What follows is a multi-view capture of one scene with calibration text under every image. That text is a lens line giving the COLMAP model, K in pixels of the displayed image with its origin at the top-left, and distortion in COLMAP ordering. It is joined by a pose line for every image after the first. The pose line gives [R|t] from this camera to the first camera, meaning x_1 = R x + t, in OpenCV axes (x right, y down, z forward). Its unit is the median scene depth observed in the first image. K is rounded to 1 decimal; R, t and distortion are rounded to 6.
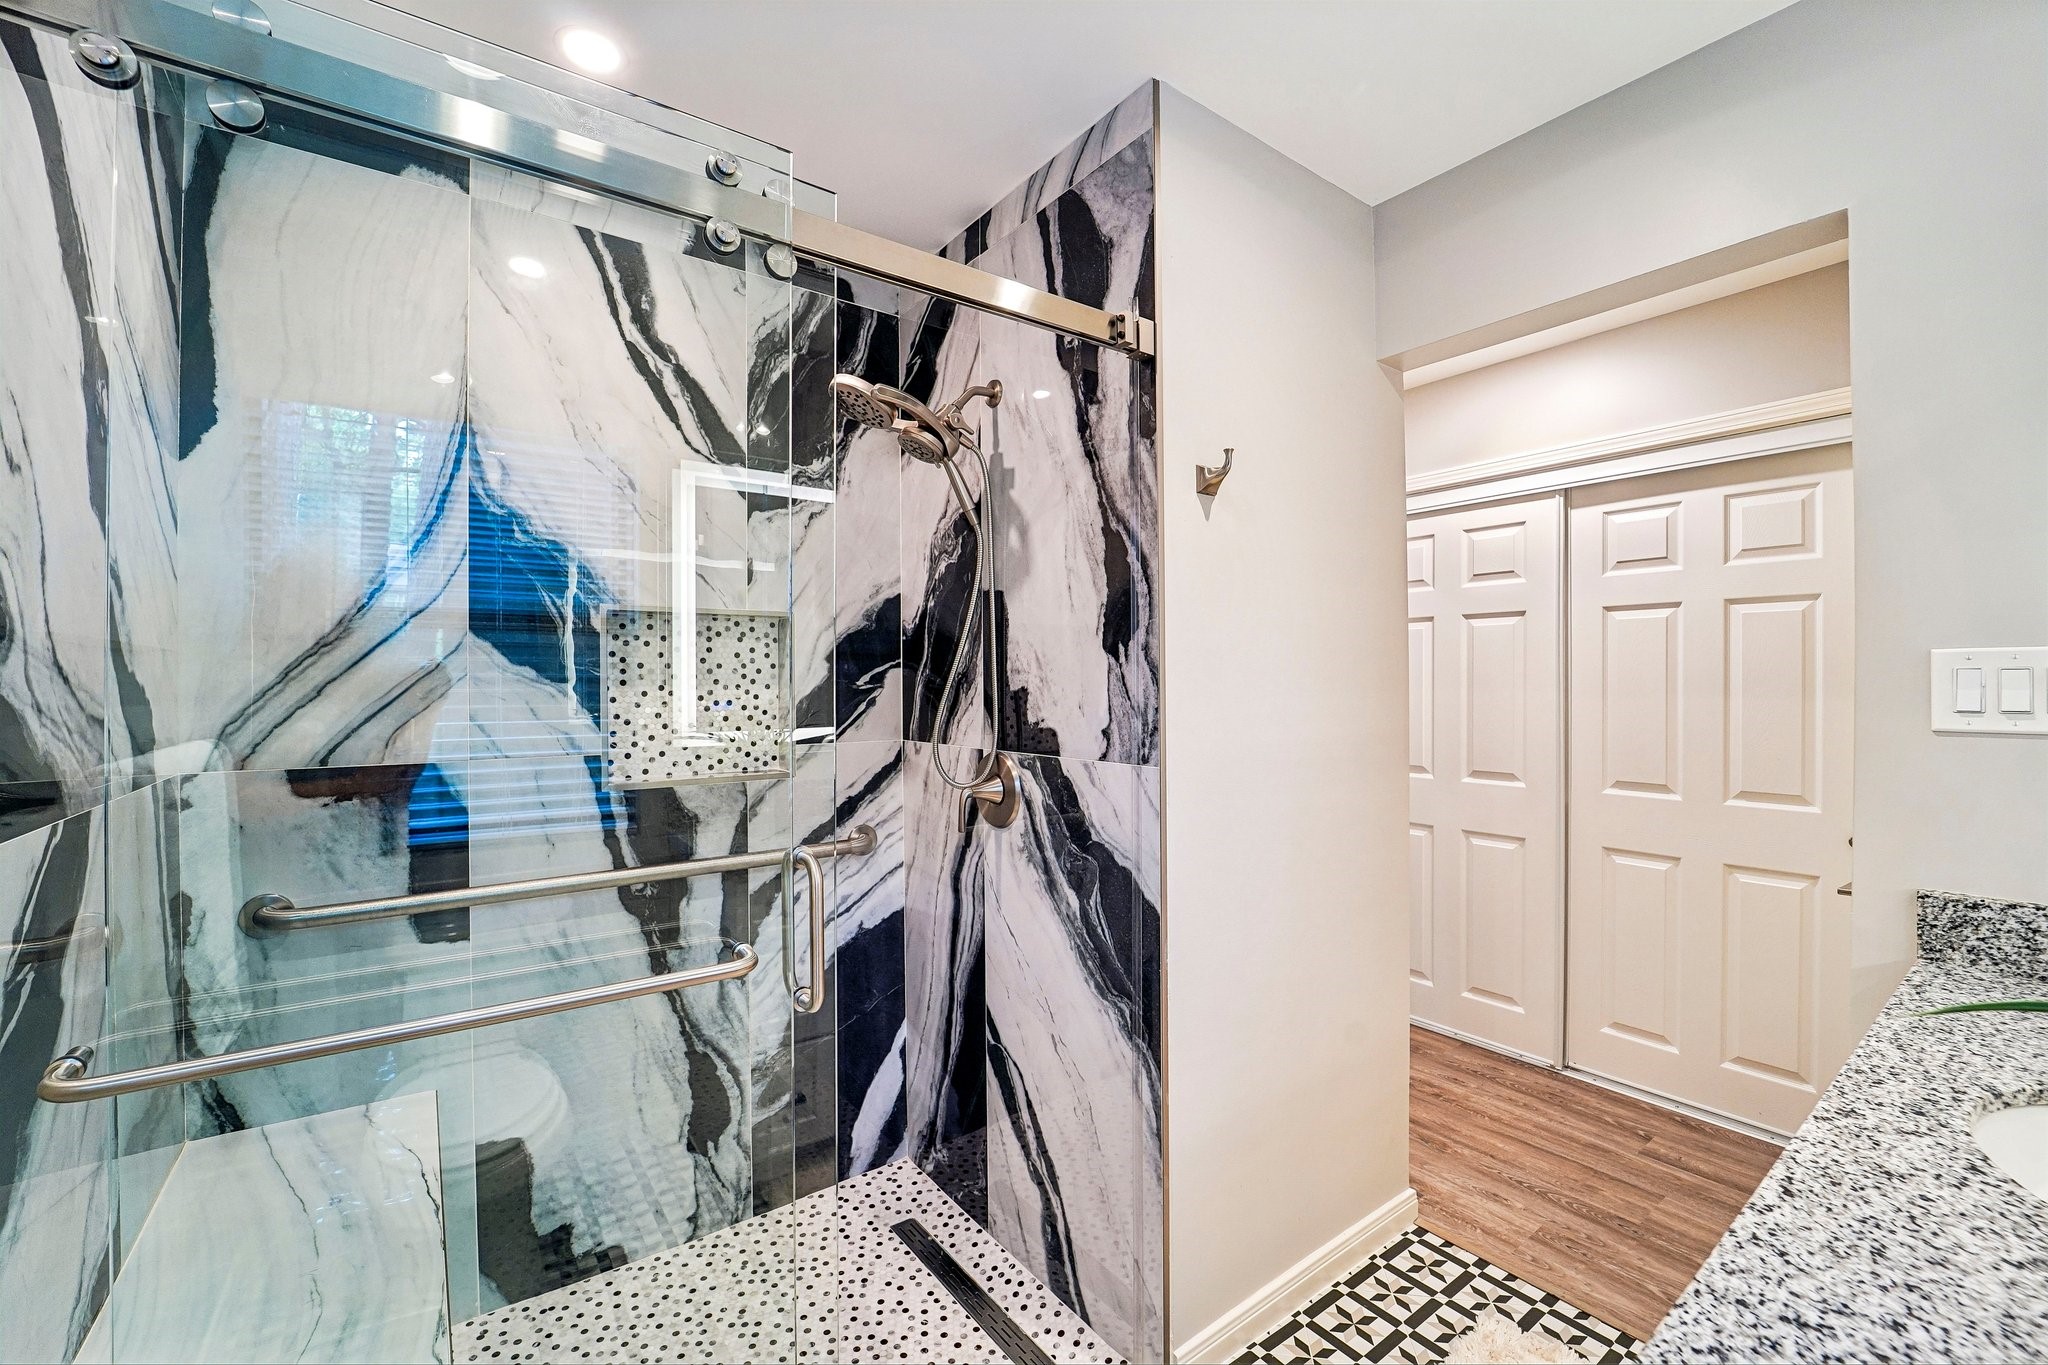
lens RADIAL K [[839.8, 0, 1024.0], [0, 839.8, 682.5], [0, 0, 1]] dist [-0.000300, -0.000029]
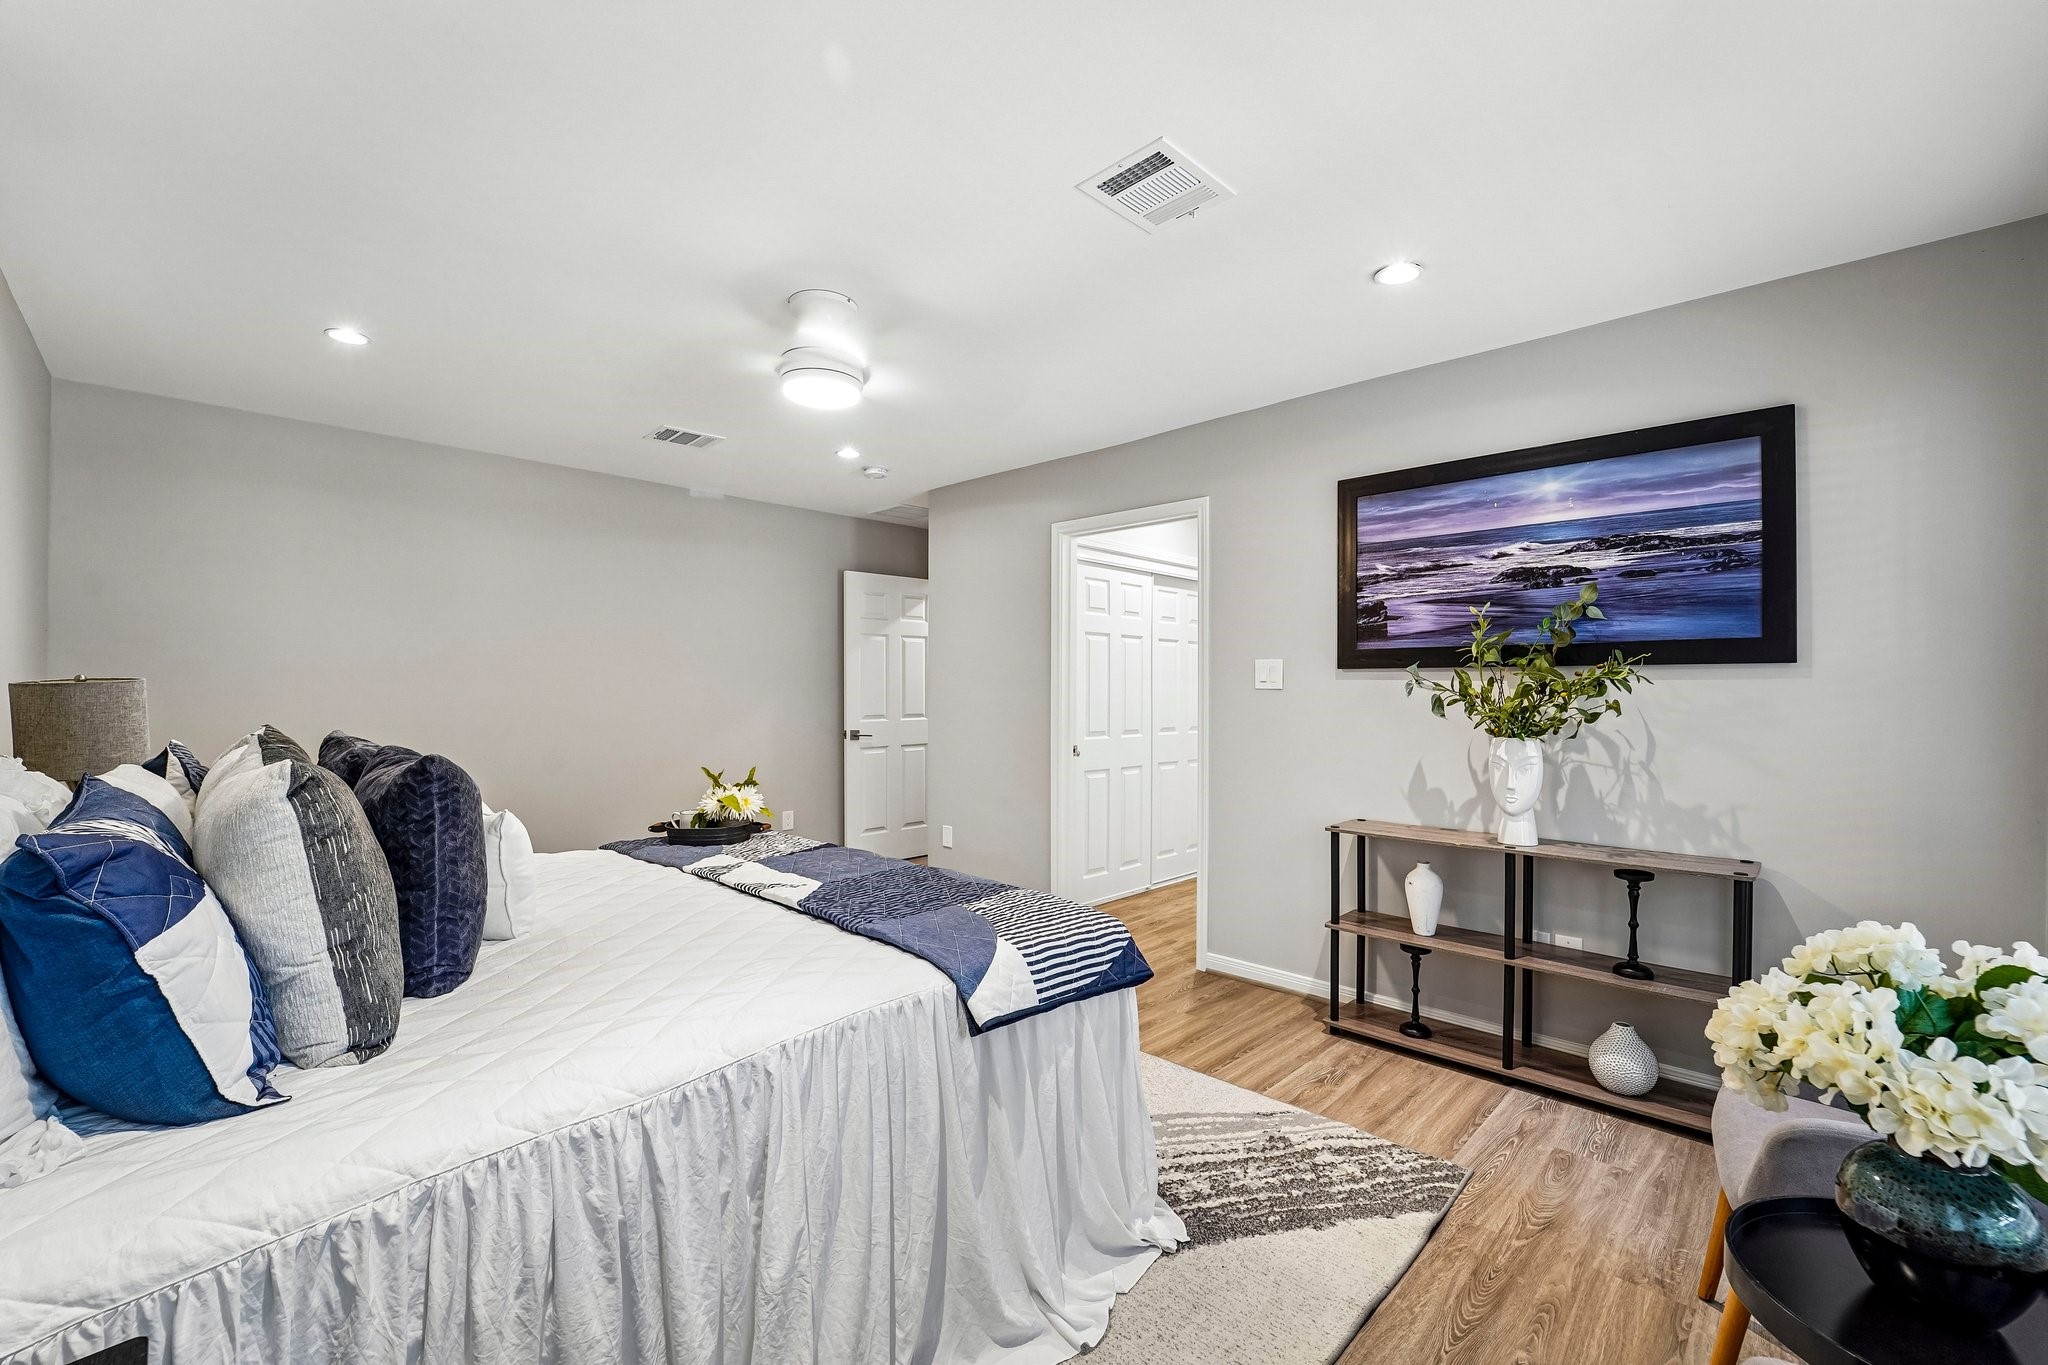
lens RADIAL K [[839.8, 0, 1024.0], [0, 839.8, 682.5], [0, 0, 1]] dist [-0.000300, -0.000029]
pose [[-0.181805, 0.002460, 0.983331, -1.076066], [-0.005675, 0.999978, -0.003551, 0.019204], [-0.983318, -0.006226, -0.181787, 1.543439]]
